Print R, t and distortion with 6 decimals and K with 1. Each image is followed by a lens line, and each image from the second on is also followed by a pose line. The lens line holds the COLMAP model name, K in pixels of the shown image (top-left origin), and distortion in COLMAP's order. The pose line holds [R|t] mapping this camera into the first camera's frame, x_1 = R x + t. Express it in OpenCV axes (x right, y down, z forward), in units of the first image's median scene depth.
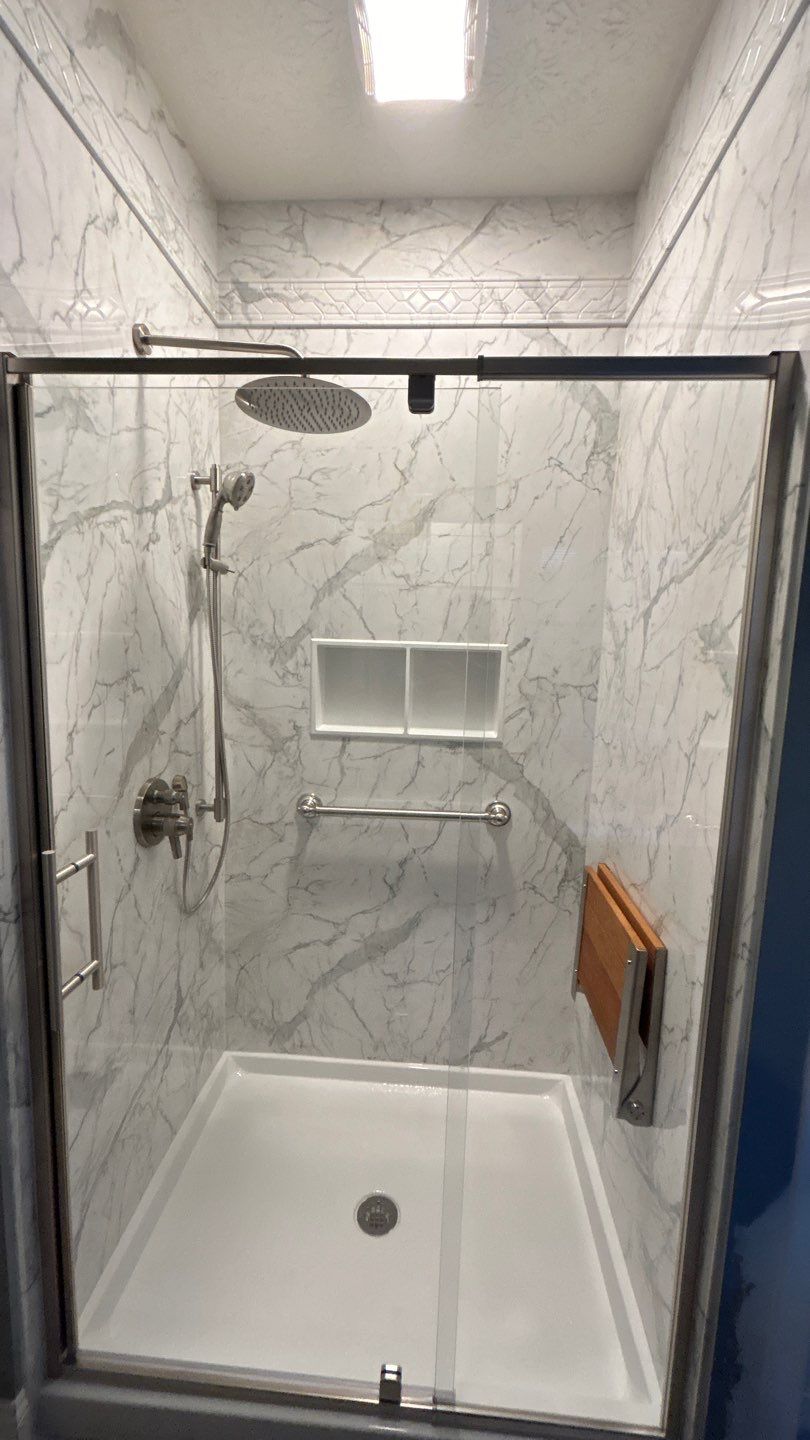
lens RADIAL K [[579.0, 0, 411.7], [0, 579.0, 718.1], [0, 0, 1]] dist [-0.003036, -0.000265]
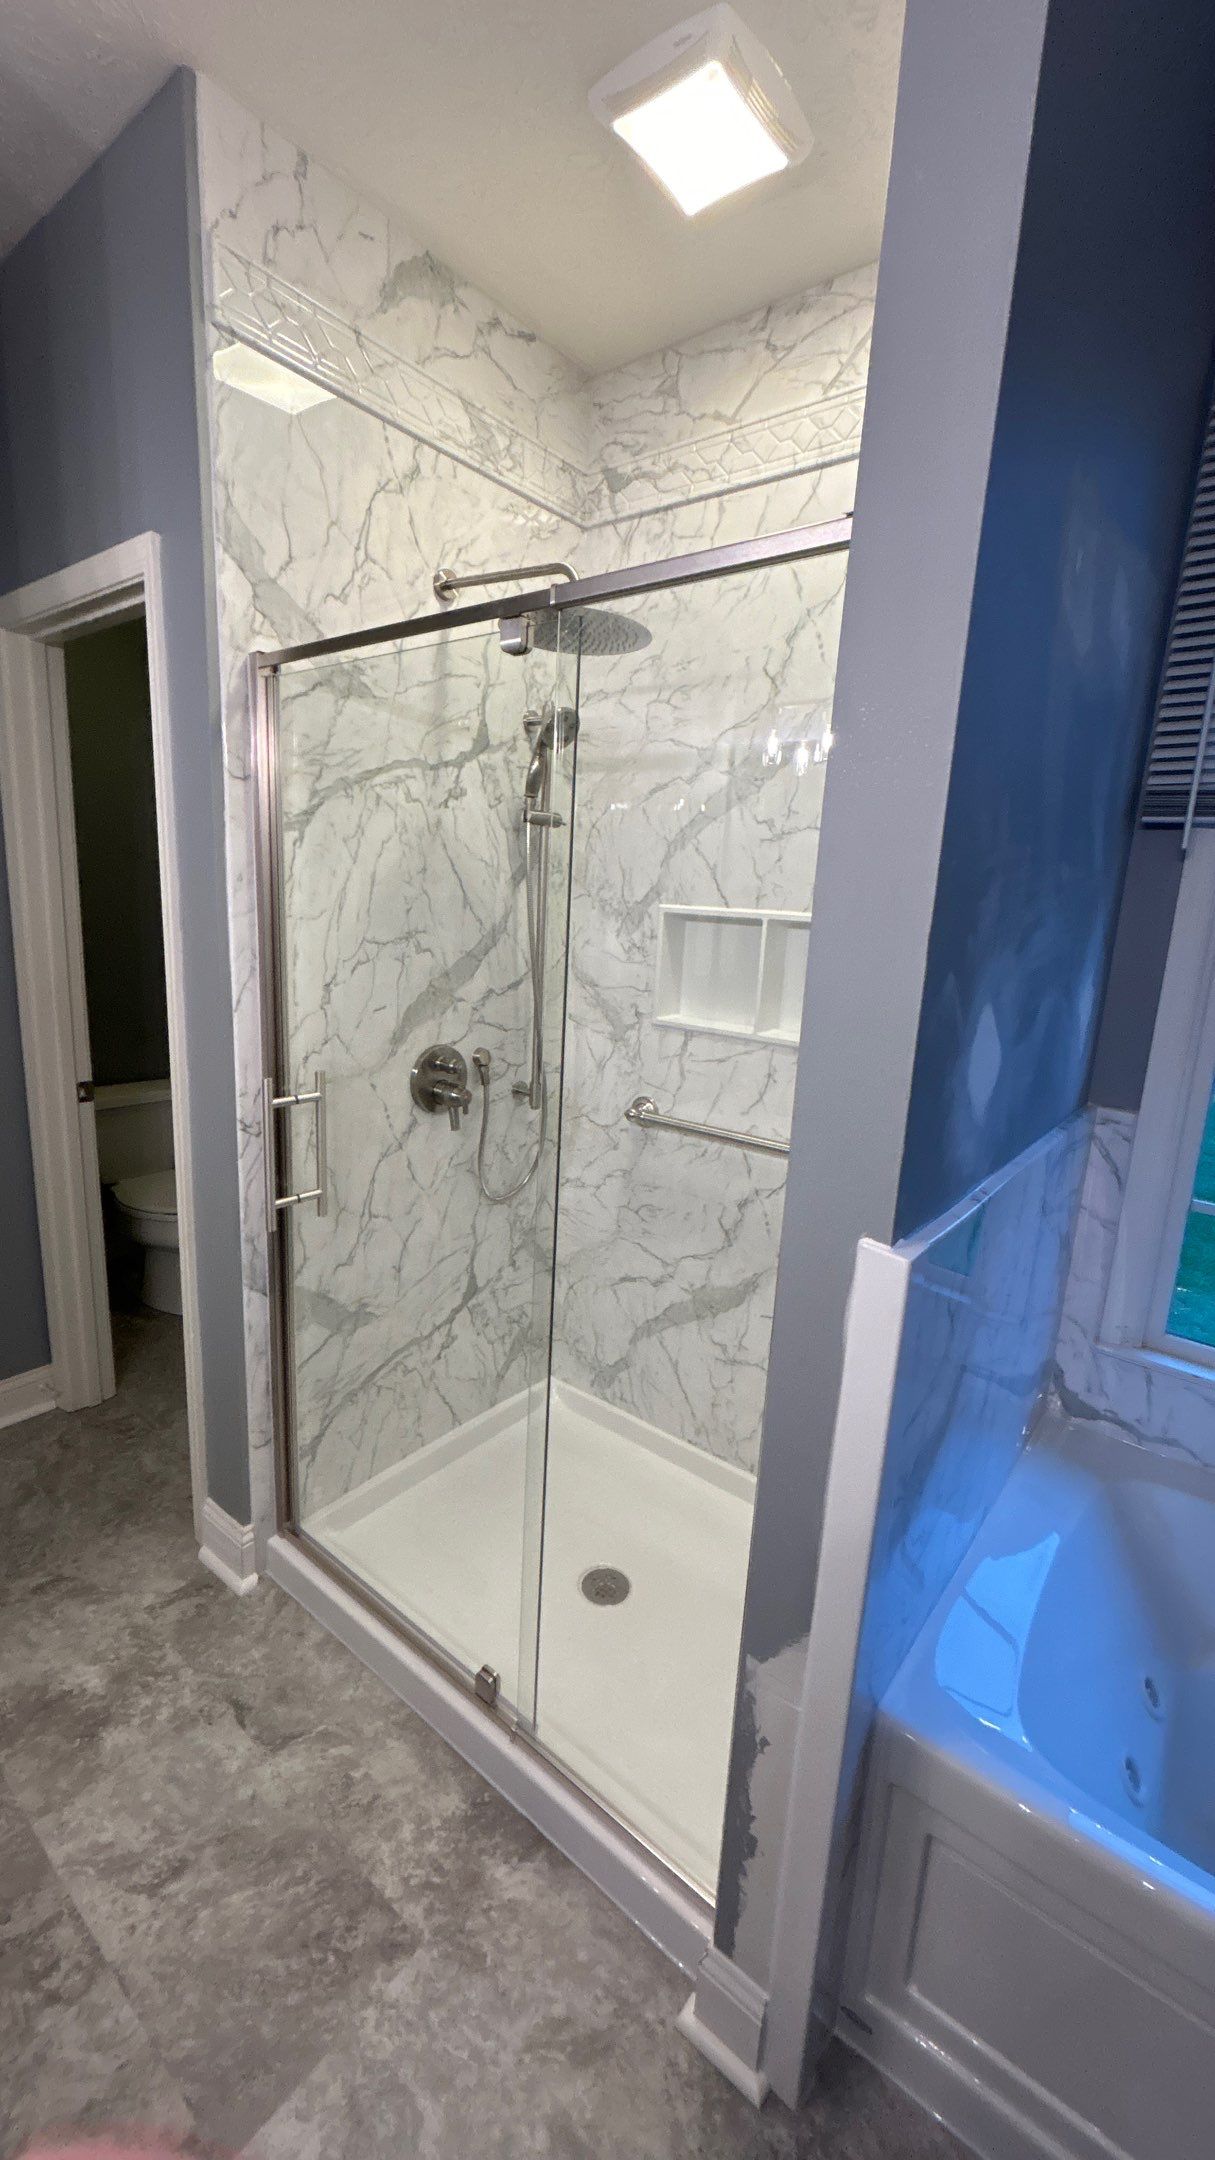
lens RADIAL K [[868.4, 0, 617.6], [0, 868.4, 1077.2], [0, 0, 1]] dist [-0.003036, -0.000265]
pose [[0.824762, 0.126480, -0.551153, 0.518164], [-0.097551, 0.991876, 0.081640, 0.008789], [0.557002, -0.013568, 0.830401, -0.039657]]
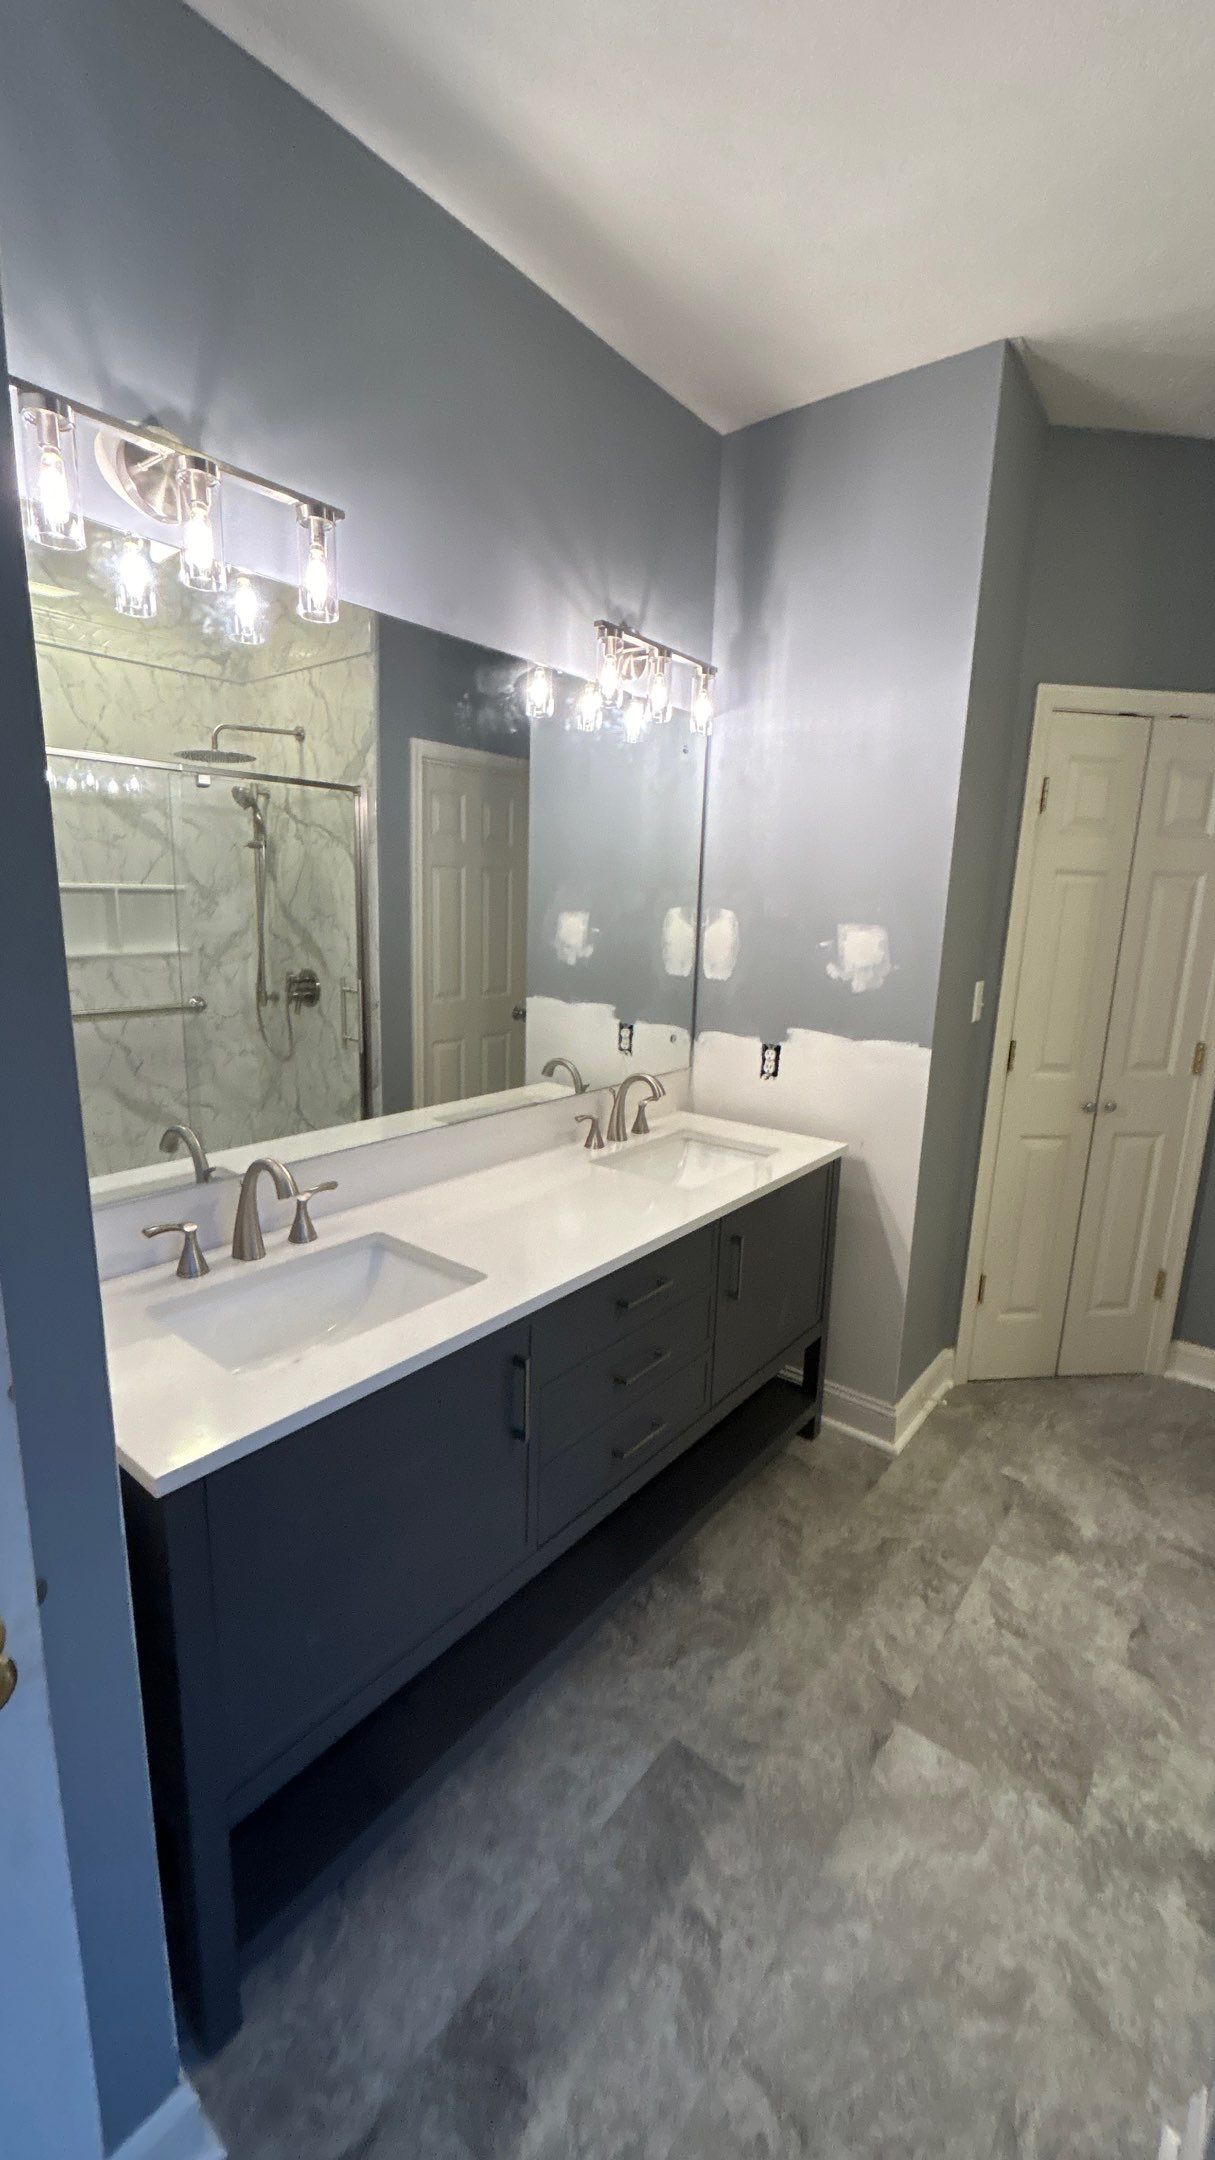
lens RADIAL K [[883.7, 0, 607.5], [0, 883.7, 1080.0], [0, 0, 1]] dist [-0.000108, -0.000068]
pose [[-0.566345, 0.116687, -0.815866, 0.951570], [-0.161231, 0.955113, 0.248523, -0.012208], [0.808244, 0.272293, -0.522110, 0.366868]]
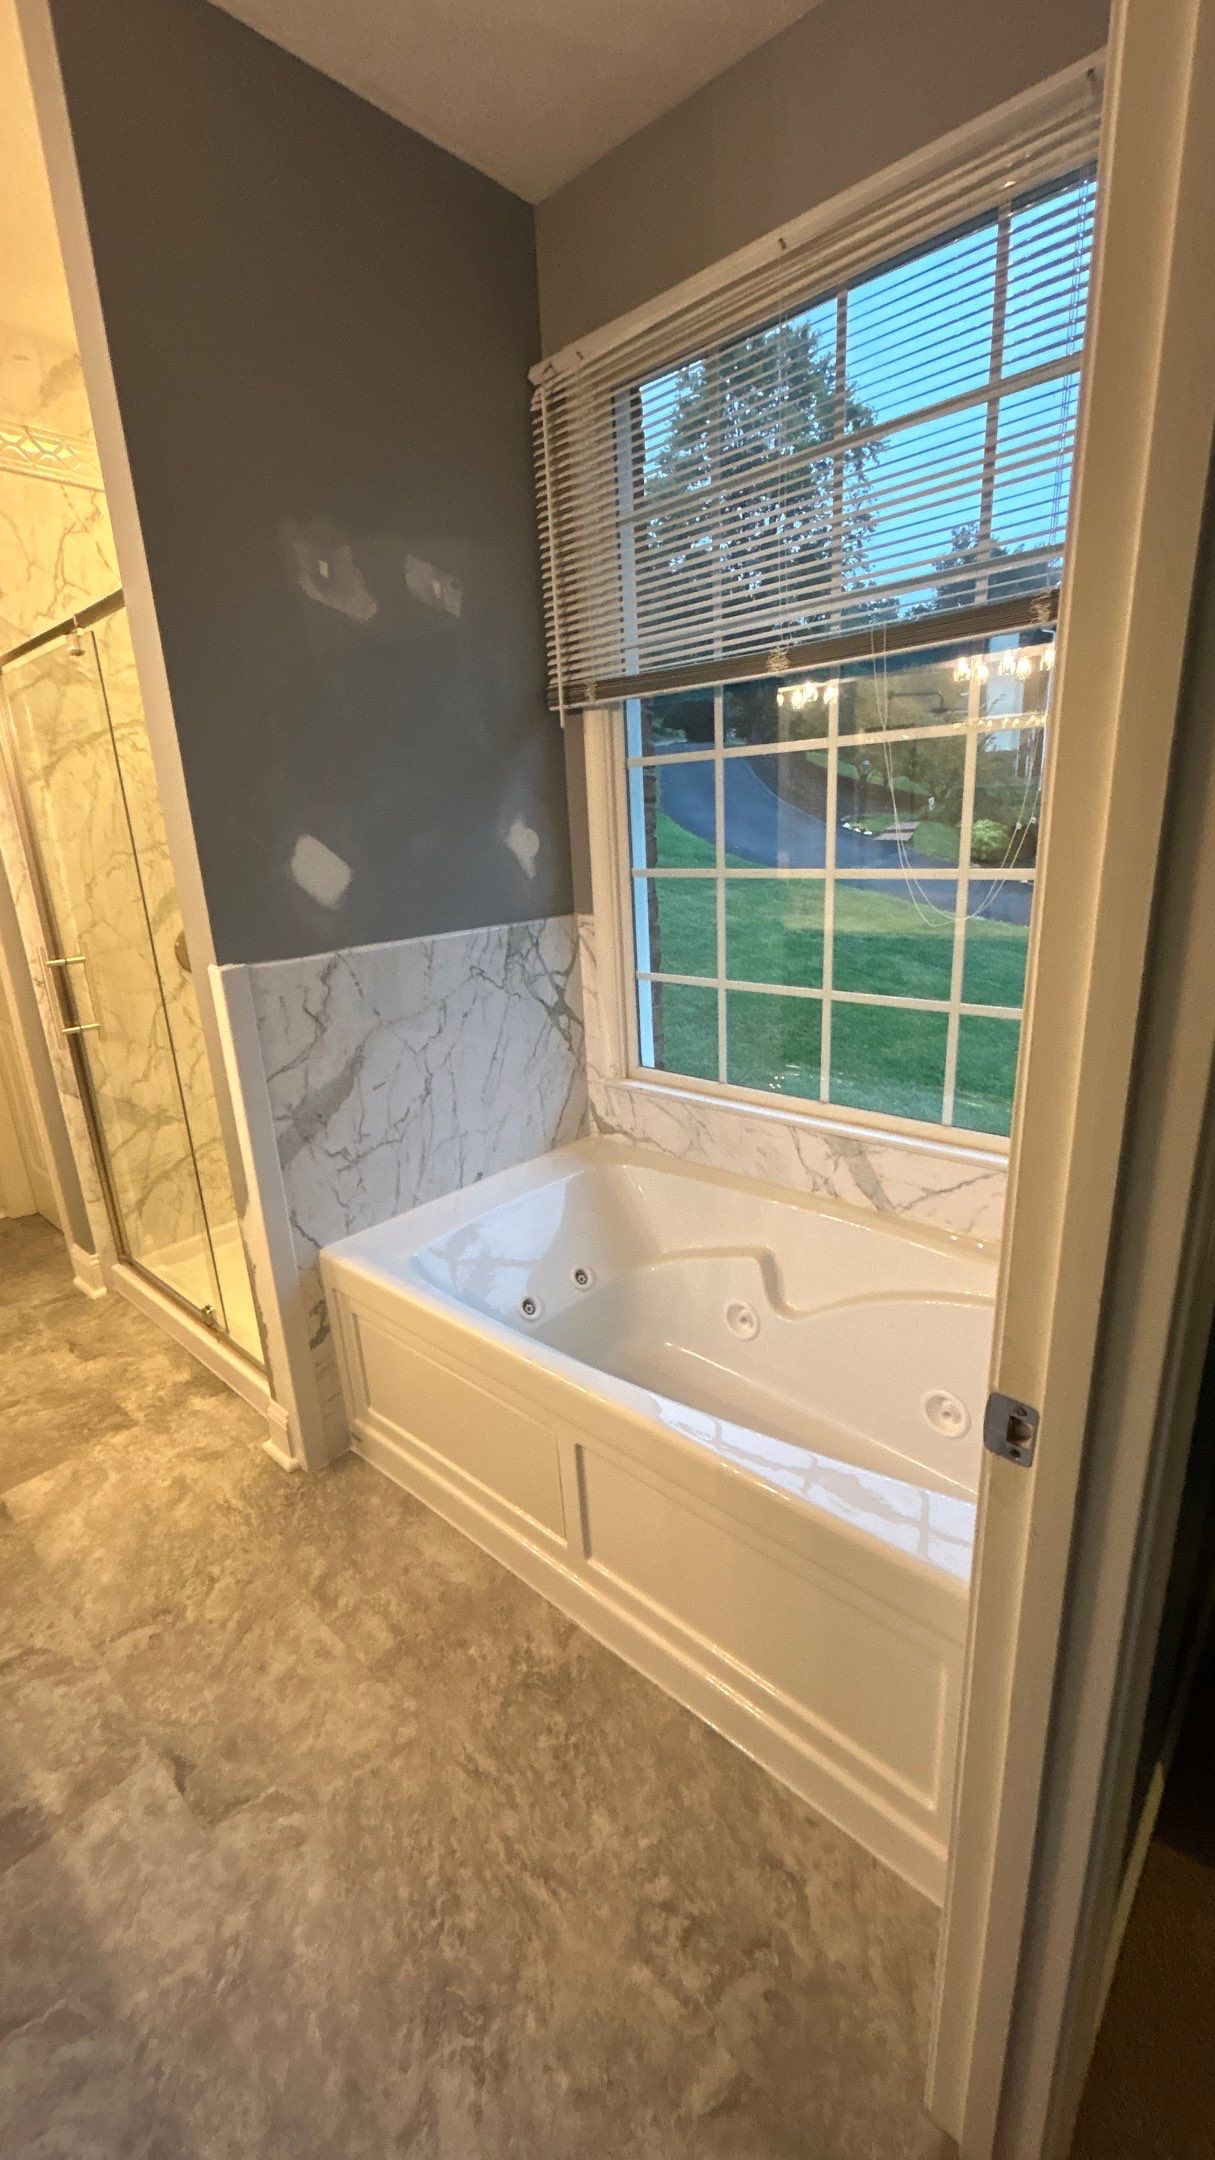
lens RADIAL K [[883.7, 0, 607.5], [0, 883.7, 1080.0], [0, 0, 1]] dist [-0.000108, -0.000068]
pose [[0.778058, 0.106039, -0.619178, 1.393059], [-0.003208, 0.986308, 0.164882, 0.100963], [0.628185, -0.126302, 0.767745, -0.031623]]
